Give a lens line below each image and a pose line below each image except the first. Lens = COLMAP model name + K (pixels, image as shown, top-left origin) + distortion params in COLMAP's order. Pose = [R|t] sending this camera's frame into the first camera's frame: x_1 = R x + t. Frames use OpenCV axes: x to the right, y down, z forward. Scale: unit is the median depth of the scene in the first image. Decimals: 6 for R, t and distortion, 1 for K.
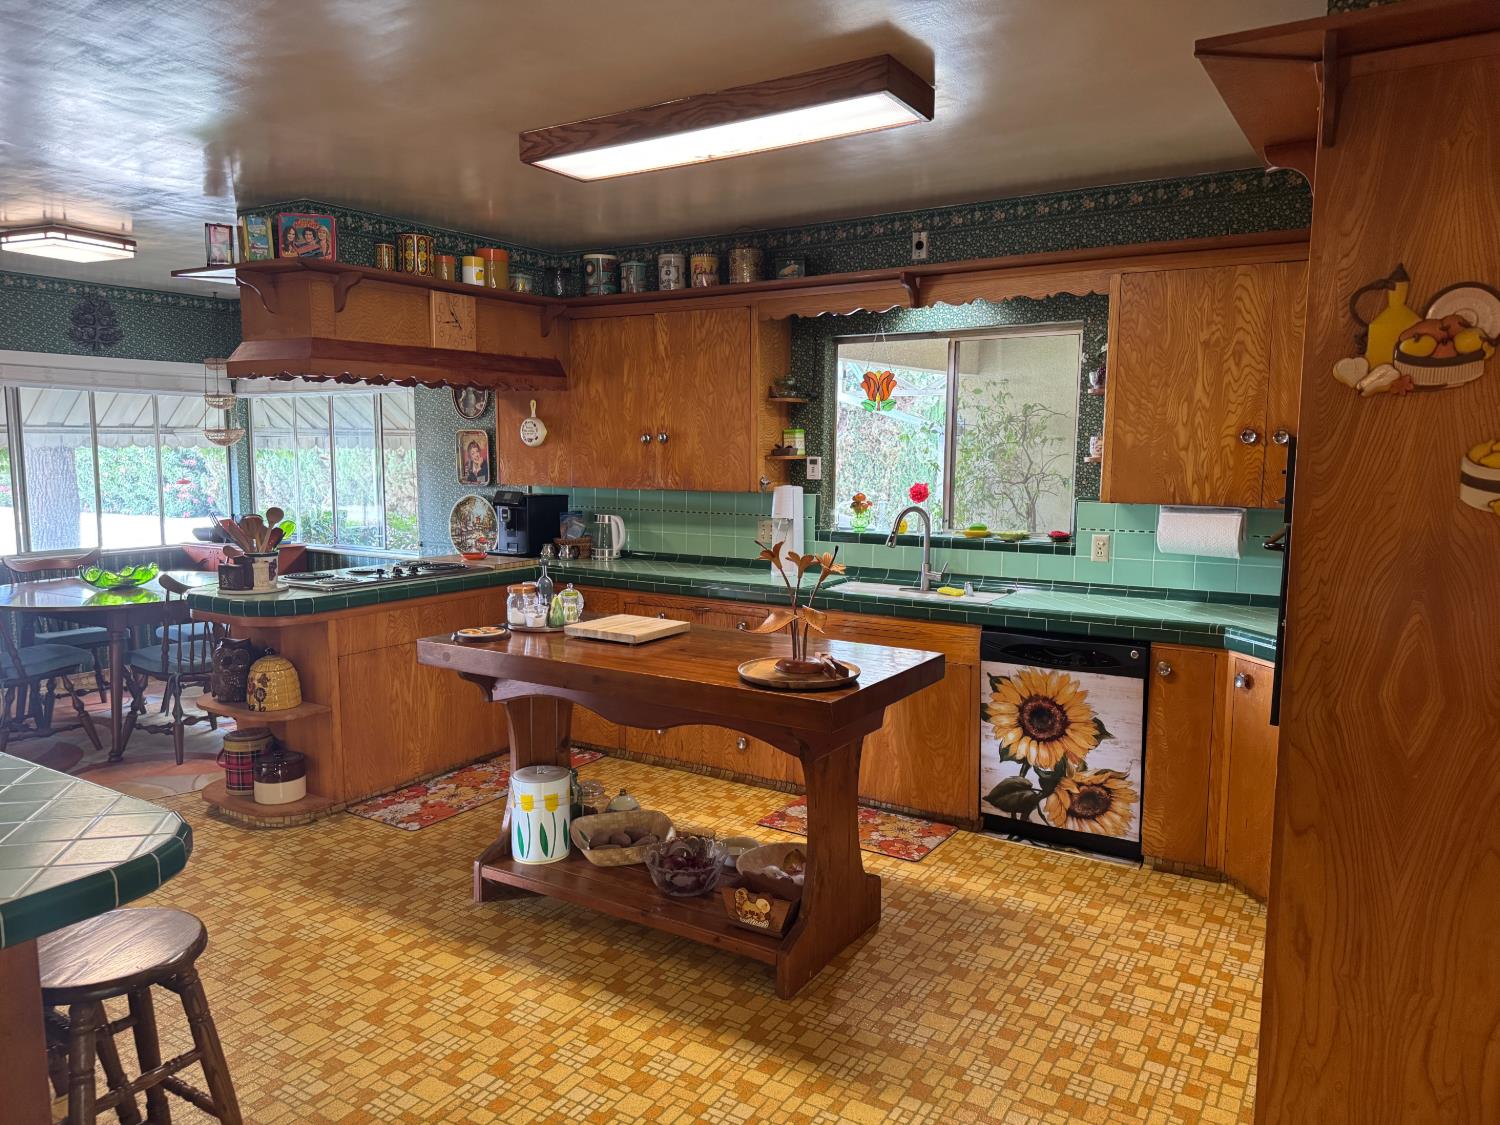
lens RADIAL K [[1064.6, 0, 750.2], [0, 1064.6, 570.6], [0, 0, 1]] dist [0.032886, -0.026271]
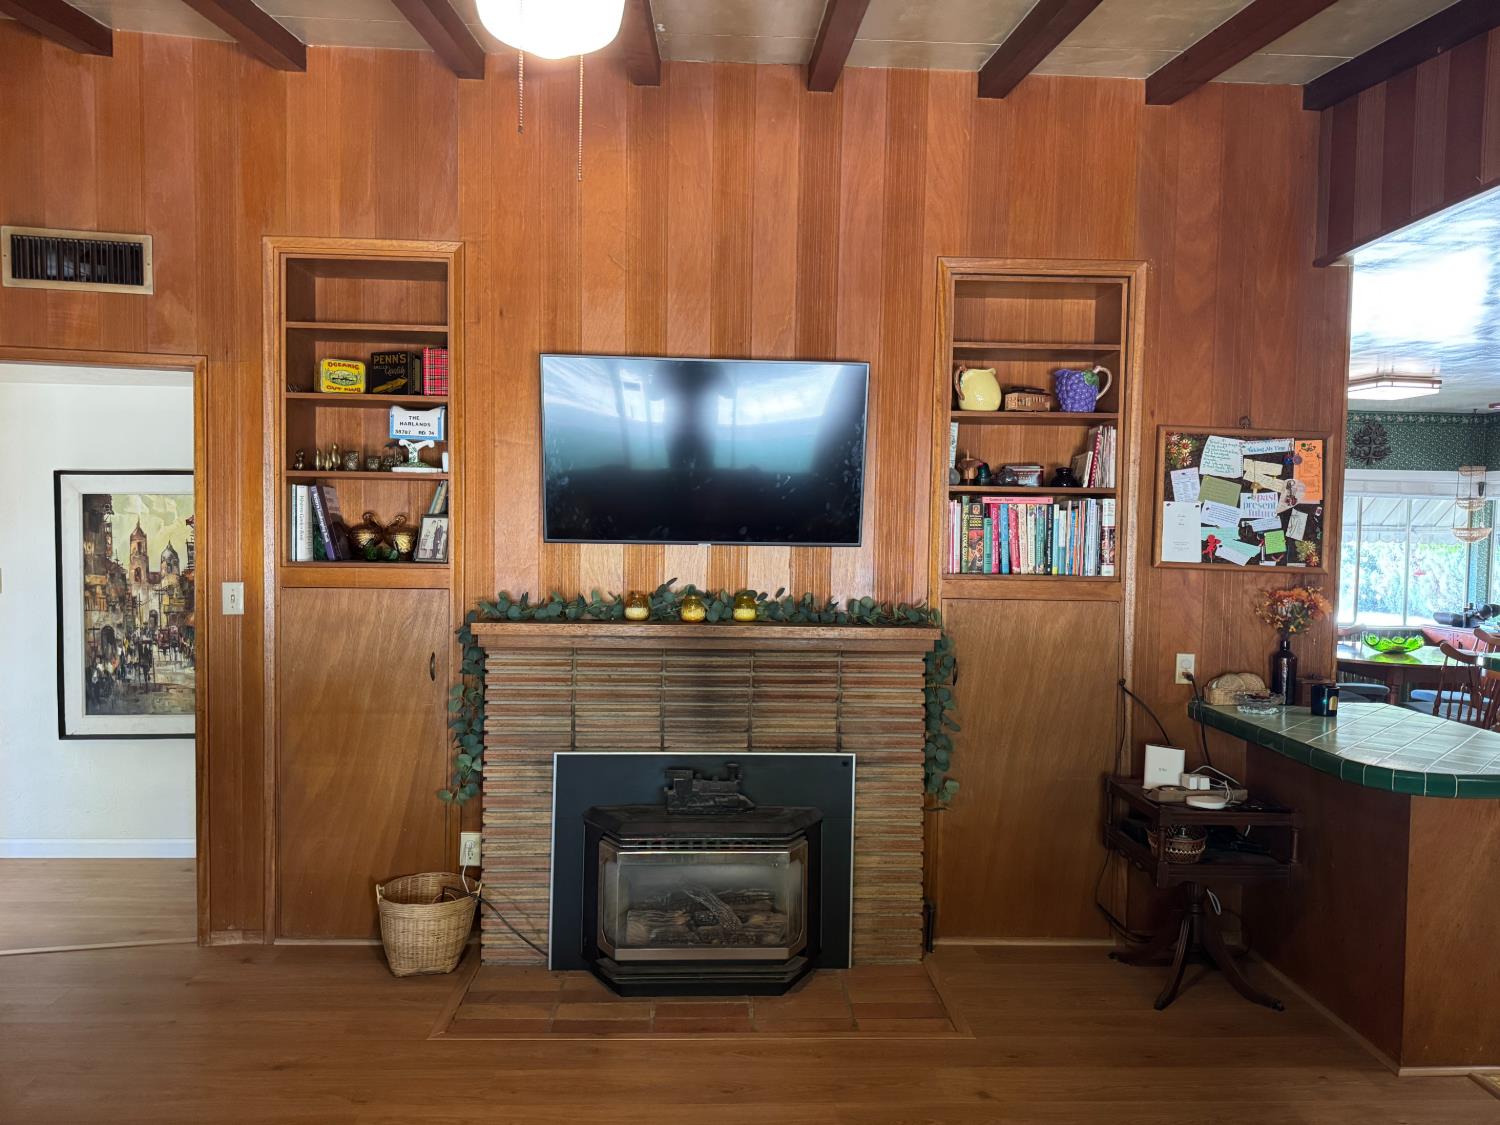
lens RADIAL K [[1064.6, 0, 754.2], [0, 1064.6, 564.3], [0, 0, 1]] dist [0.032886, -0.026271]
pose [[0.565233, 0.032263, -0.824300, 0.025755], [-0.112927, 0.992854, -0.038576, 0.054070], [0.817165, 0.114890, 0.564837, -0.381270]]
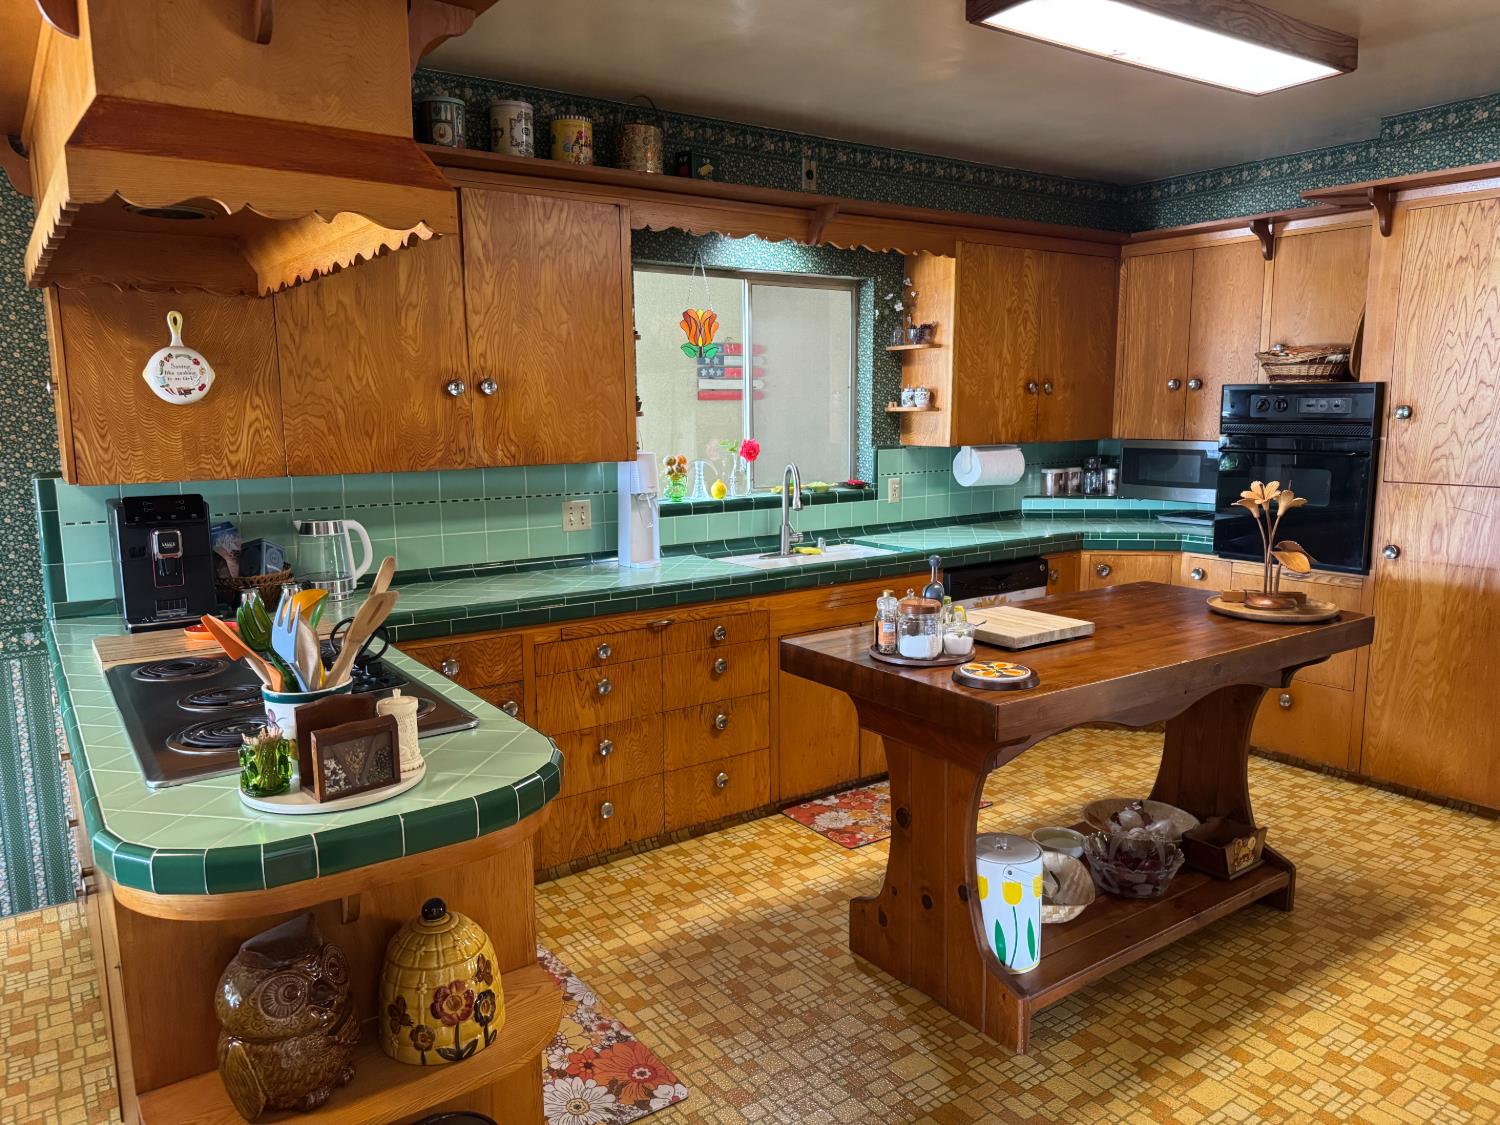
lens RADIAL K [[1064.6, 0, 774.7], [0, 1064.6, 570.5], [0, 0, 1]] dist [0.032886, -0.026271]
pose [[0.374132, -0.150940, 0.915010, -0.677200], [0.121031, 0.986174, 0.113191, -0.072680], [-0.919444, 0.068396, 0.387227, 0.643478]]
